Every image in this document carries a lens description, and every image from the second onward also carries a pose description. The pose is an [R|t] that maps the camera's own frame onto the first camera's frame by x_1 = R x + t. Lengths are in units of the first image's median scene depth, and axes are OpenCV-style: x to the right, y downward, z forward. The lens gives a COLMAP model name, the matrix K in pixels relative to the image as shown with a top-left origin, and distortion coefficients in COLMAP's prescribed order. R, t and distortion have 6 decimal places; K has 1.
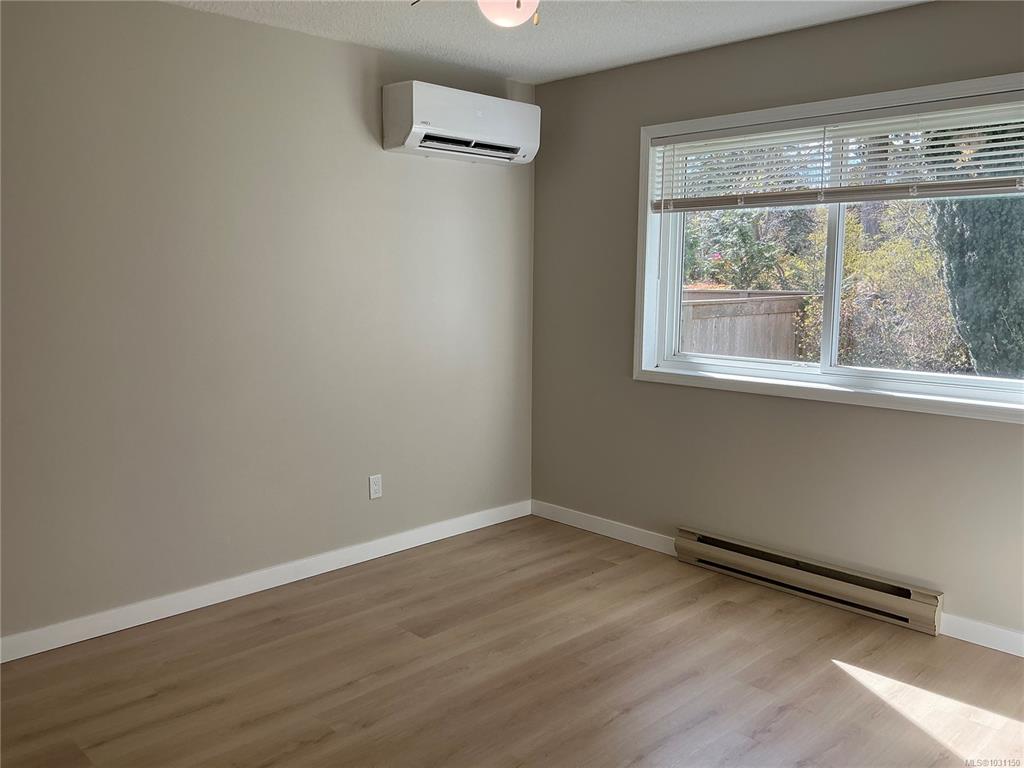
lens RADIAL K [[845.1, 0, 513.3], [0, 845.1, 381.5], [0, 0, 1]] dist [0.083206, -0.147192]
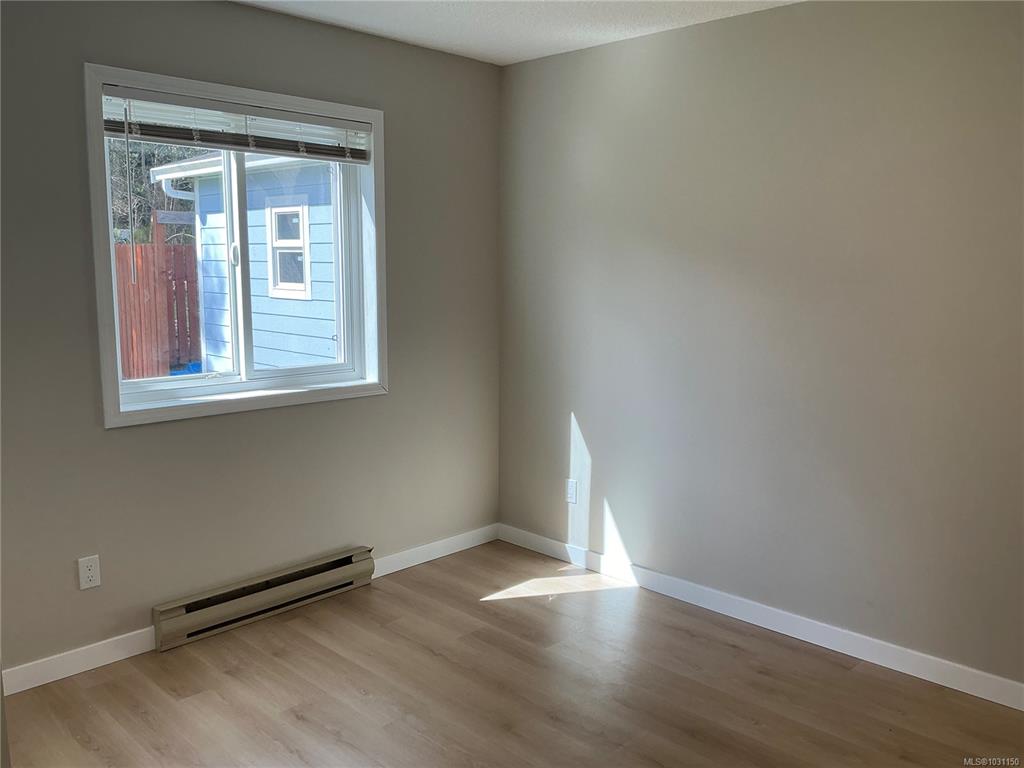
lens RADIAL K [[845.1, 0, 514.7], [0, 845.1, 387.3], [0, 0, 1]] dist [0.083206, -0.147192]
pose [[-0.019925, -0.126954, 0.991708, -0.574260], [0.148358, 0.980549, 0.128506, -0.078443], [-0.988733, 0.149688, -0.000703, 0.695301]]
